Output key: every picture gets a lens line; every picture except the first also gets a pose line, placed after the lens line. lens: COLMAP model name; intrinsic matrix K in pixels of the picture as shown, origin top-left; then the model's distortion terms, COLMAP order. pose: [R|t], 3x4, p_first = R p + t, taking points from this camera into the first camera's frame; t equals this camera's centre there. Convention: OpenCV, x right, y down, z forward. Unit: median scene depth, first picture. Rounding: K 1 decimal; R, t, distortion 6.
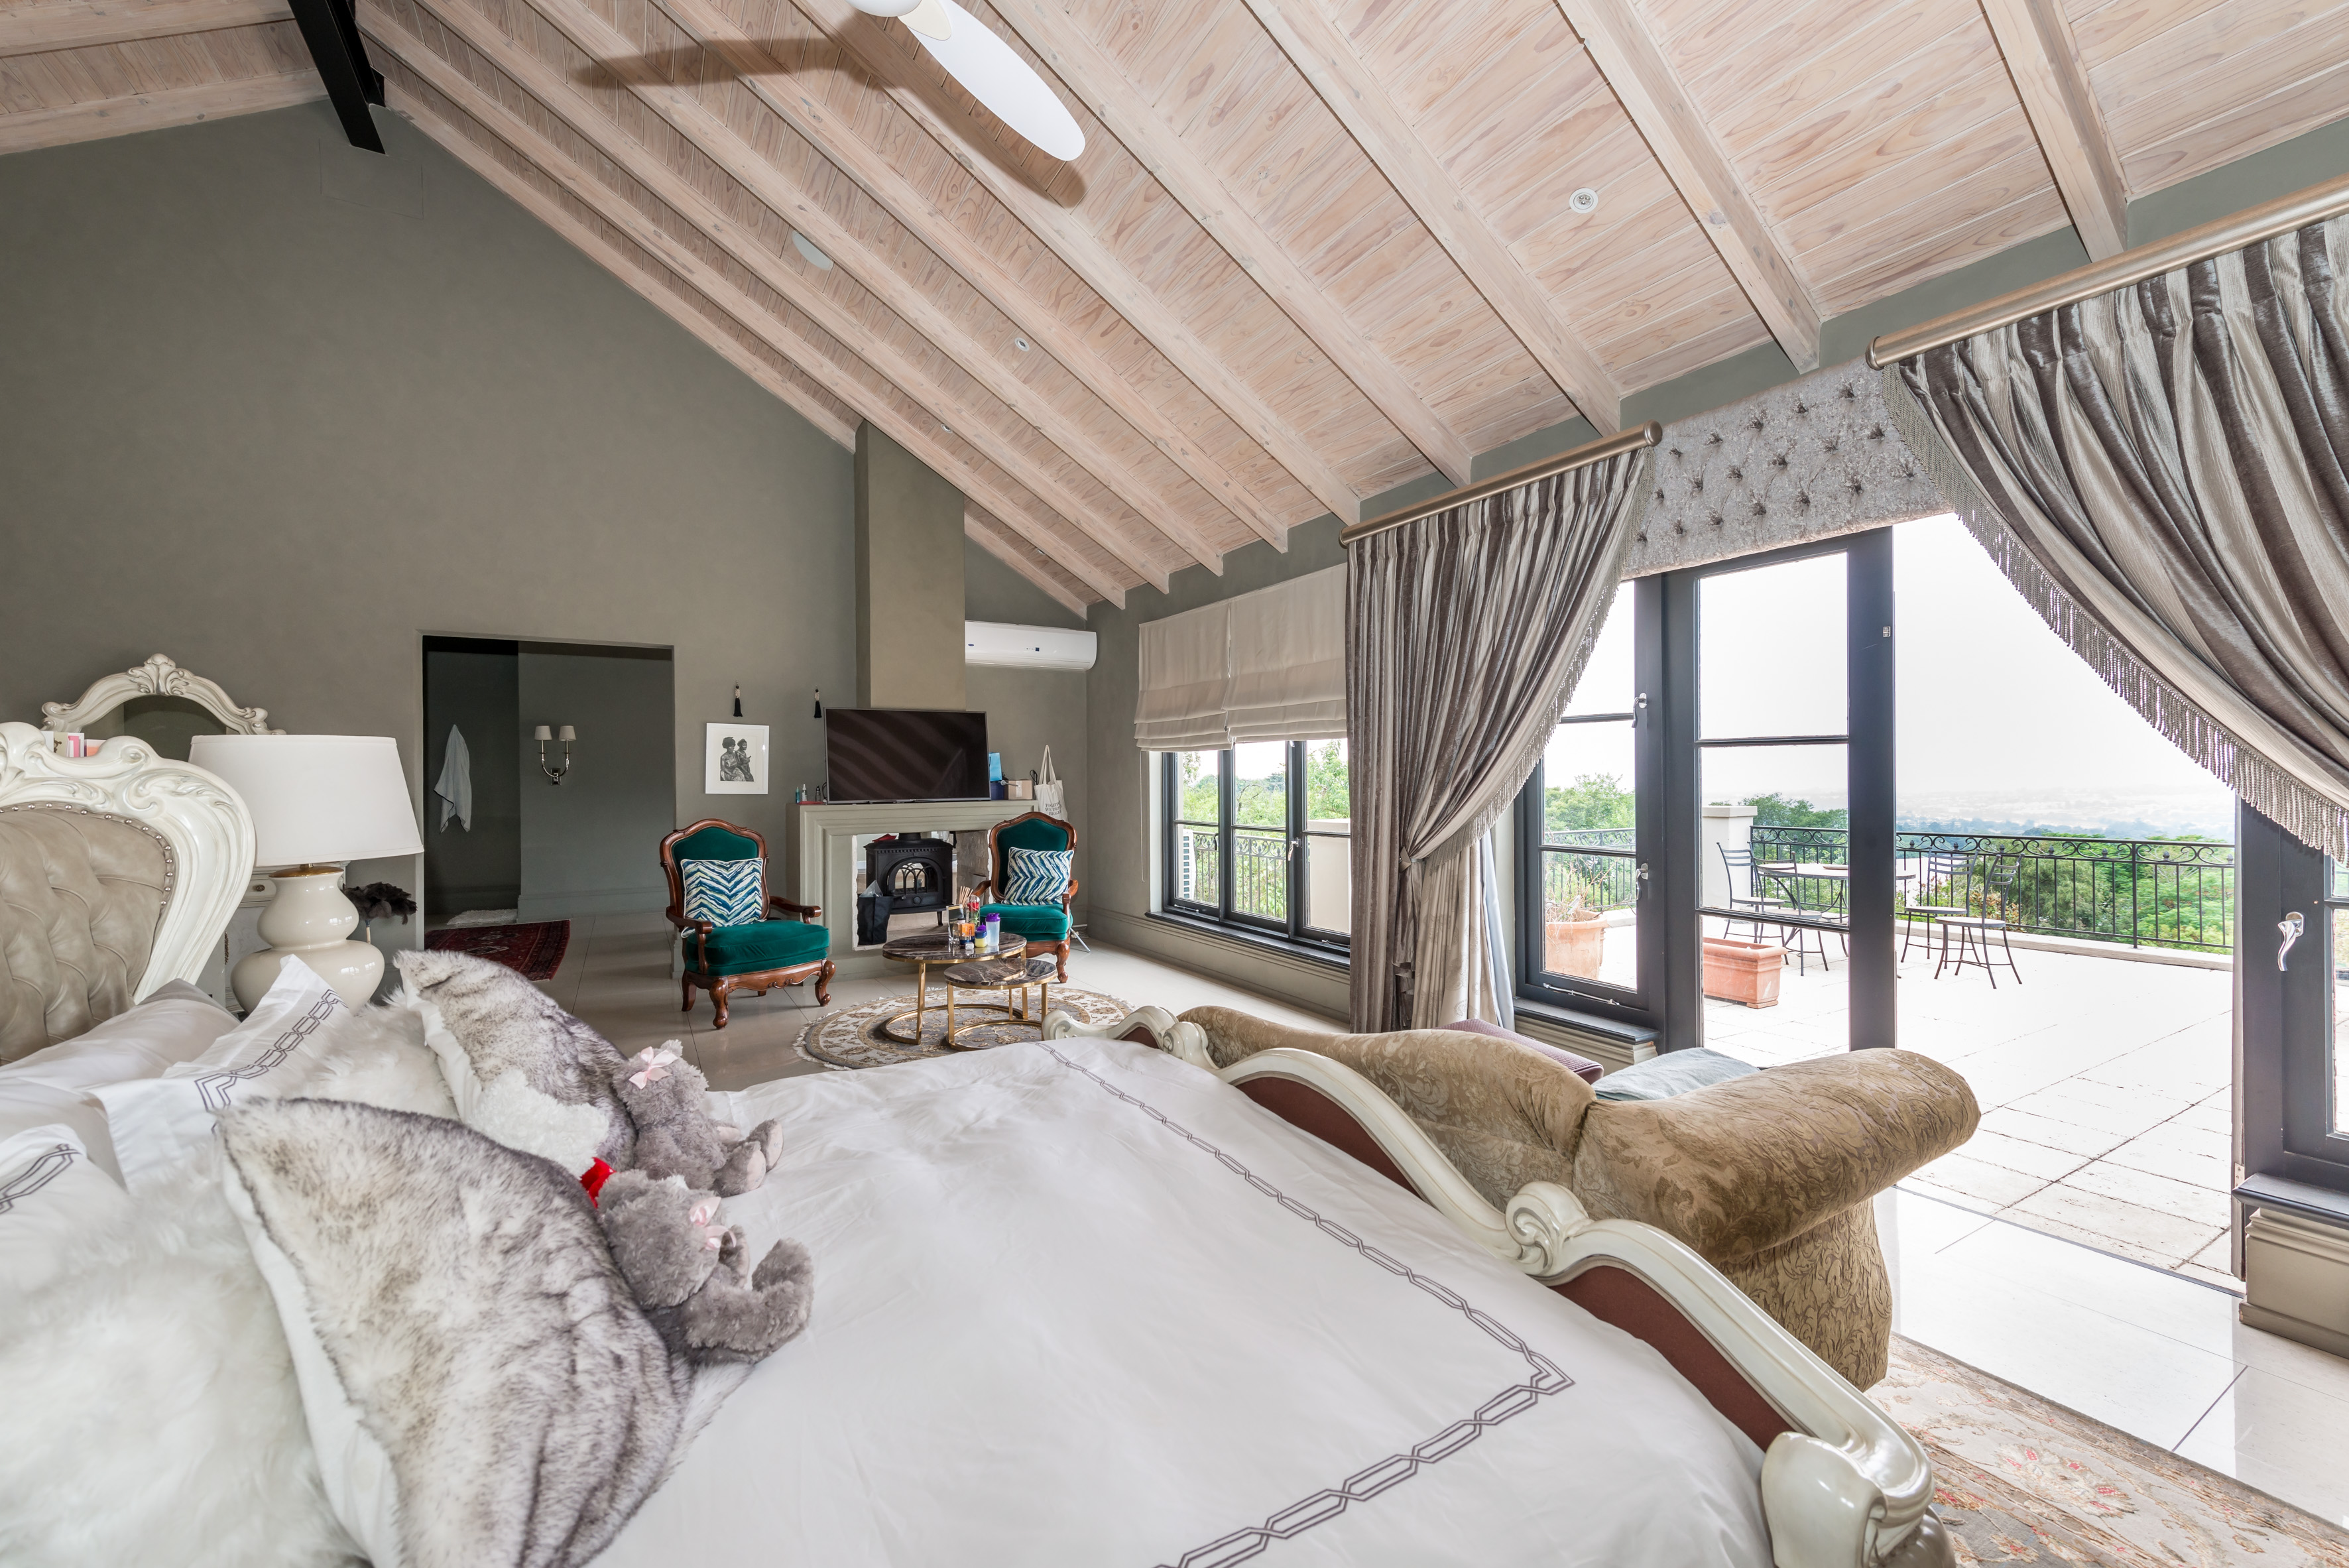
lens RADIAL K [[917.5, 0, 1171.4], [0, 917.5, 777.2], [0, 0, 1]] dist [0.007610, -0.001580]
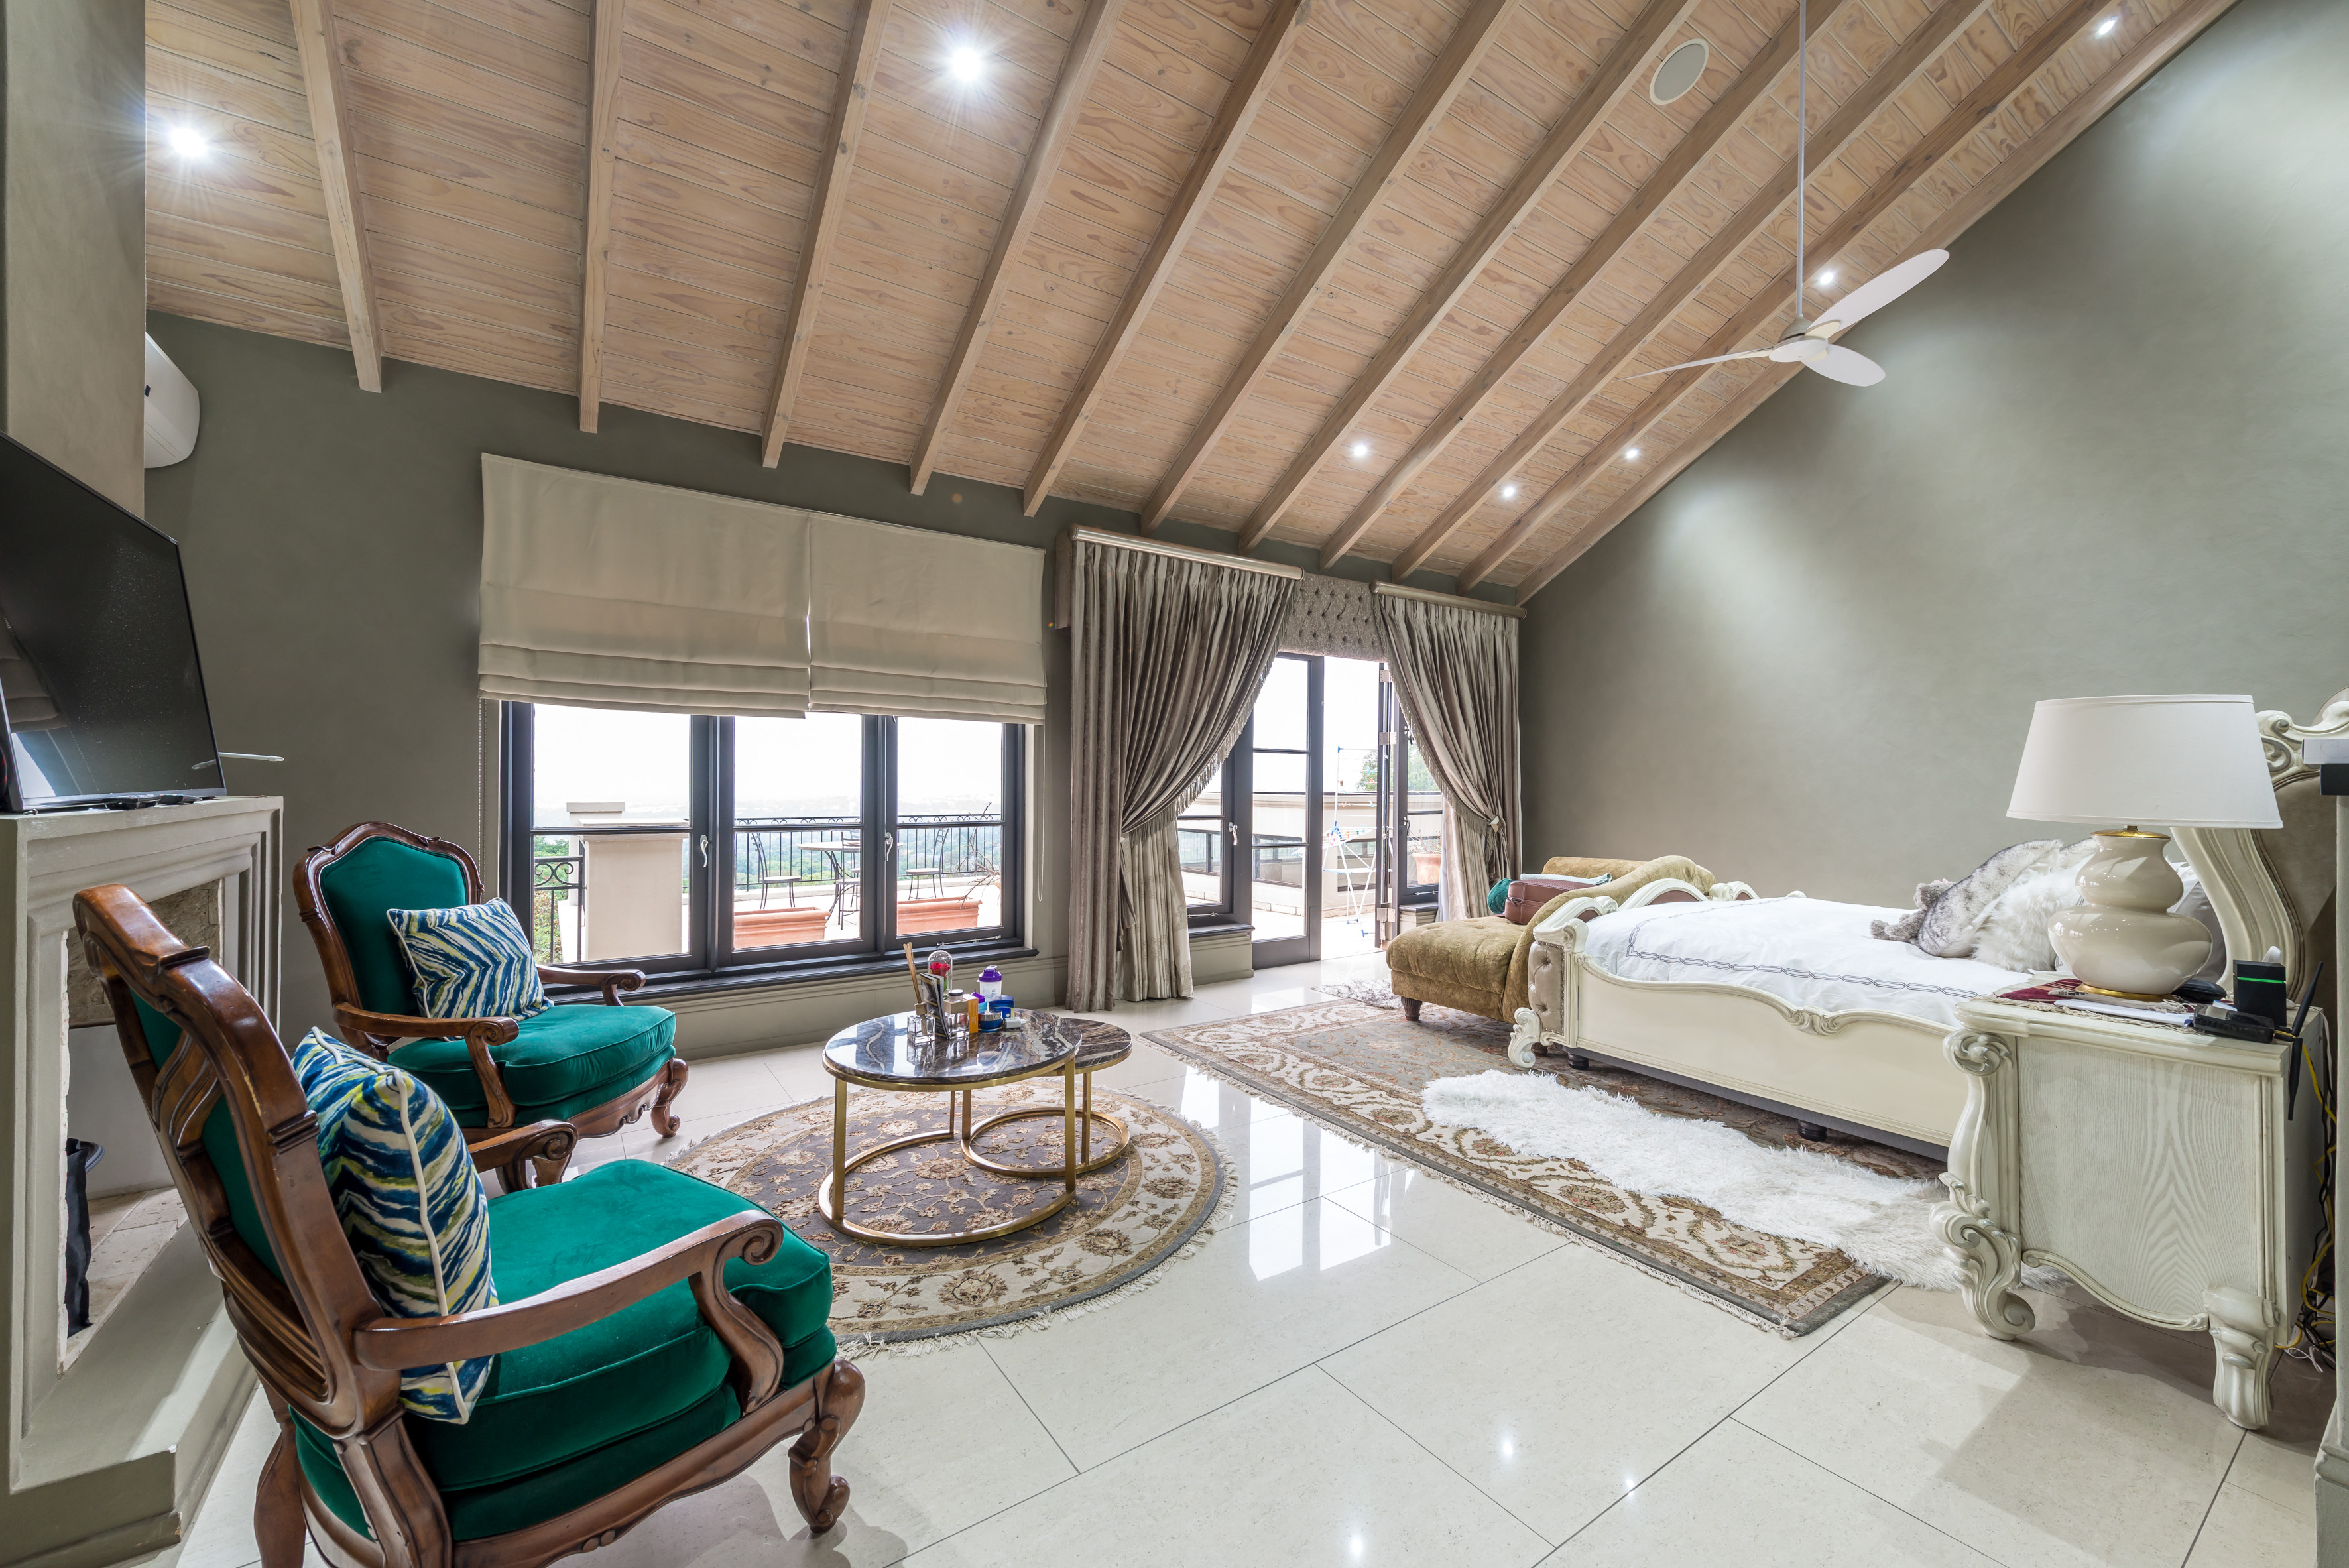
lens RADIAL K [[917.5, 0, 1170.5], [0, 917.5, 788.4], [0, 0, 1]] dist [0.007610, -0.001580]
pose [[-0.075555, 0.015837, 0.997016, -0.776834], [0.004900, 0.999868, -0.015511, 0.041916], [-0.997130, 0.003713, -0.075622, 0.891843]]
